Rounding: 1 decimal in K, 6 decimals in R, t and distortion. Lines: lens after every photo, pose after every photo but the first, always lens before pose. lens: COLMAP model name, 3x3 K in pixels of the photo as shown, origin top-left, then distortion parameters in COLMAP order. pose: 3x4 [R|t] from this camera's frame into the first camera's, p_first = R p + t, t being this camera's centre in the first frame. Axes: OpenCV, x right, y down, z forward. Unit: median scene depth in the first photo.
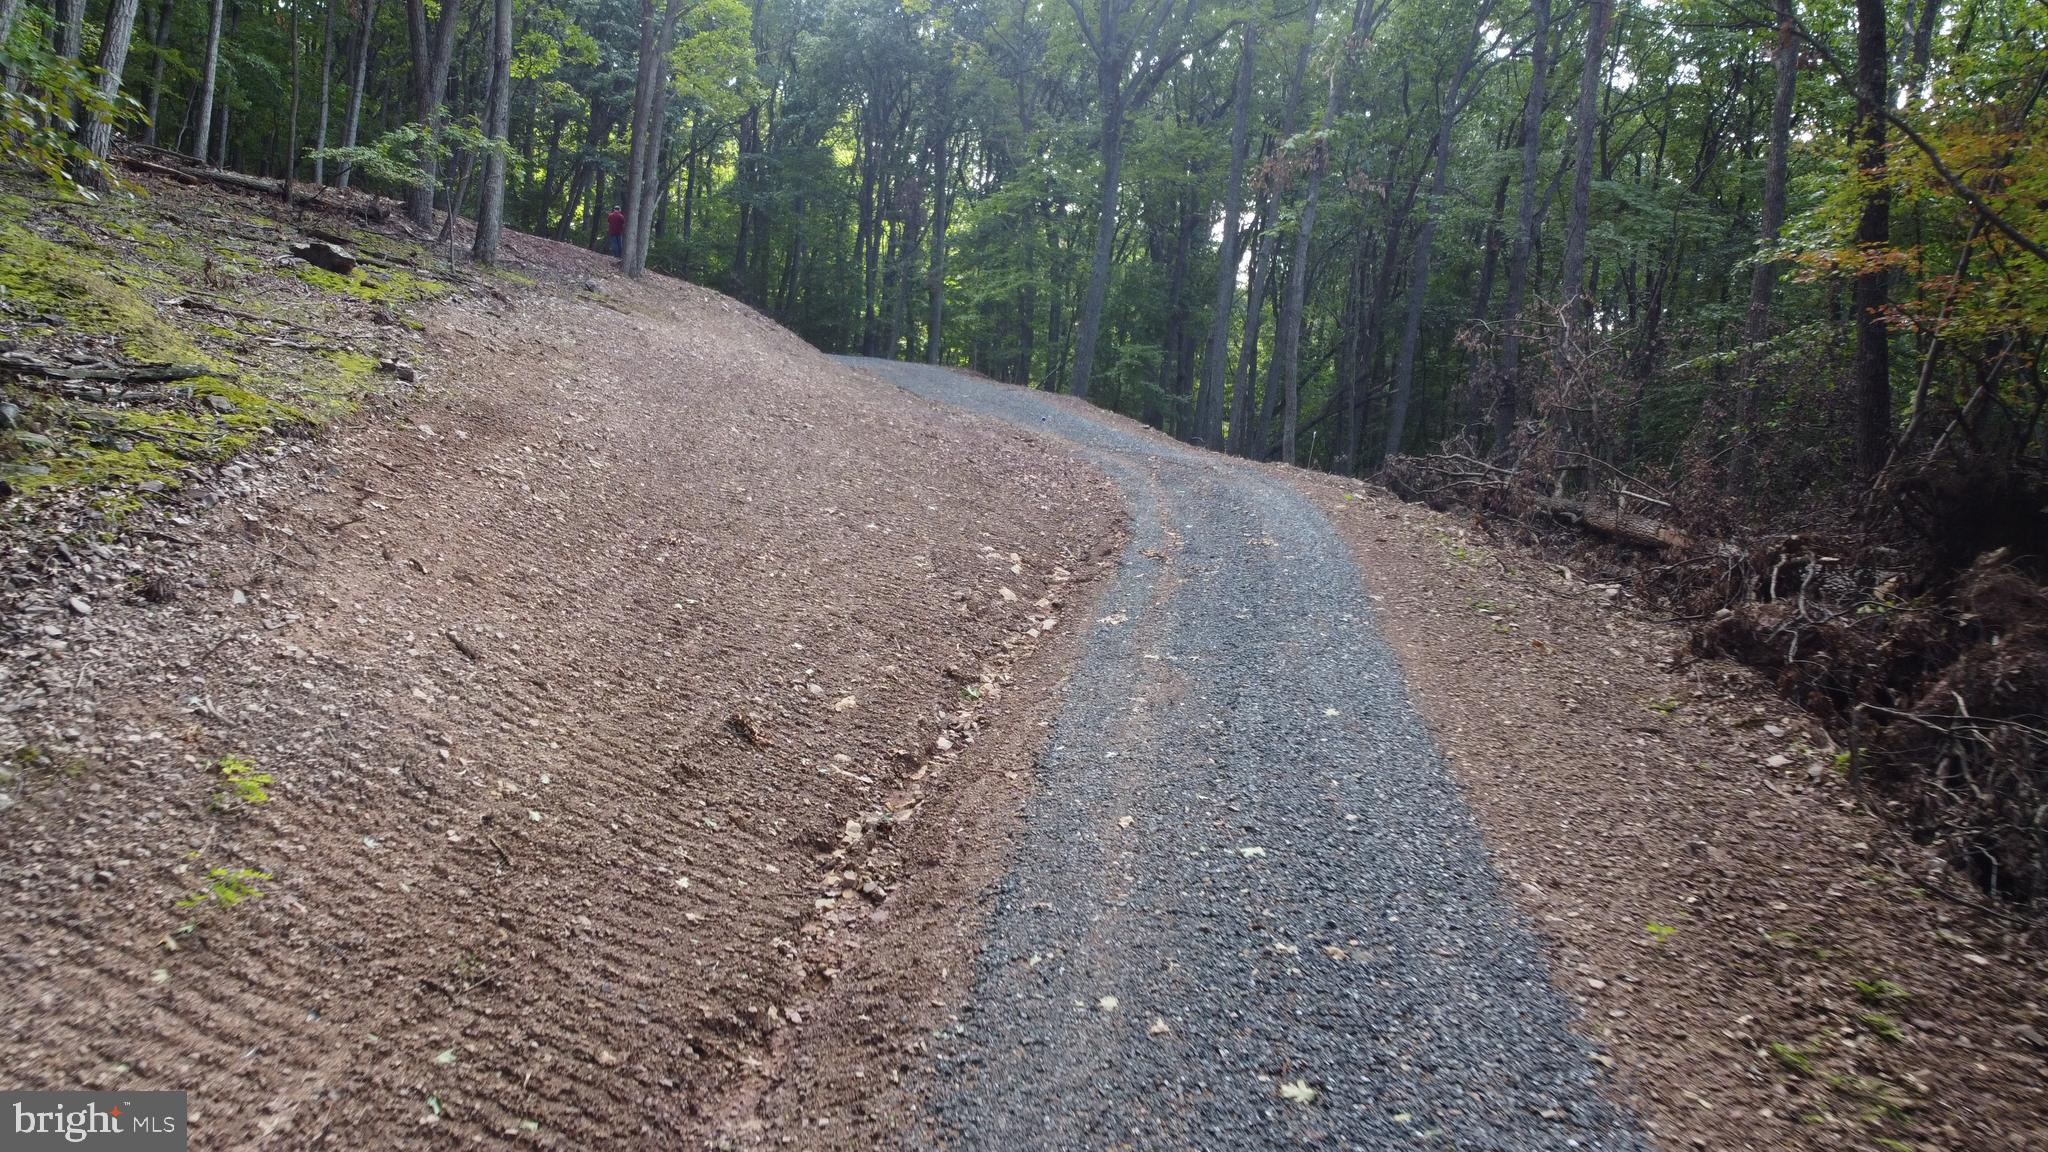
lens RADIAL K [[1544.4, 0, 1012.5], [0, 1544.4, 570.4], [0, 0, 1]] dist [0.006936, -0.008928]
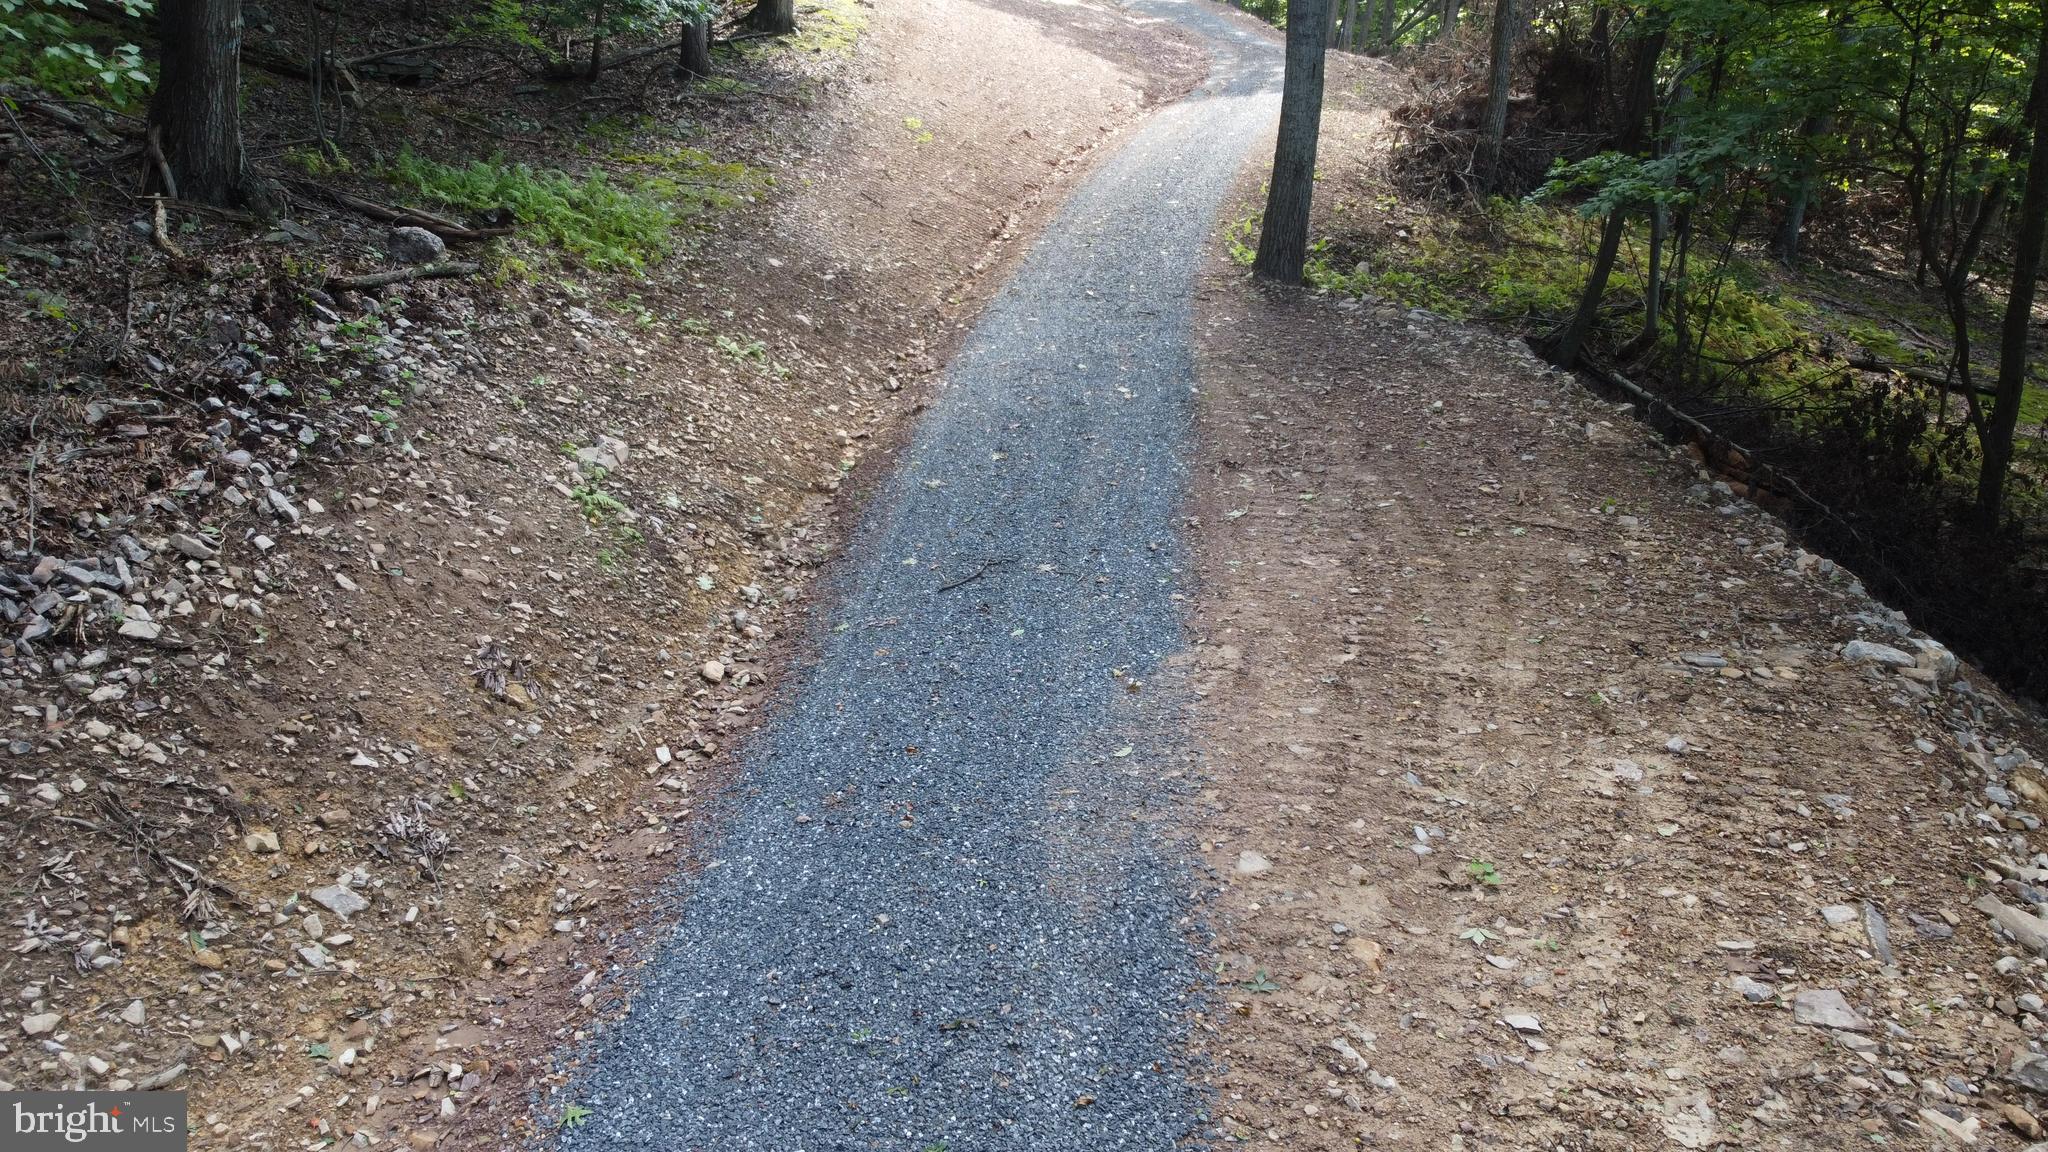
lens RADIAL K [[1544.4, 0, 1030.1], [0, 1544.4, 576.7], [0, 0, 1]] dist [0.006936, -0.008928]
pose [[0.990857, 0.037105, -0.129717, 0.258017], [-0.003658, 0.968474, 0.249087, 0.188404], [0.134870, -0.246335, 0.959755, -2.136296]]
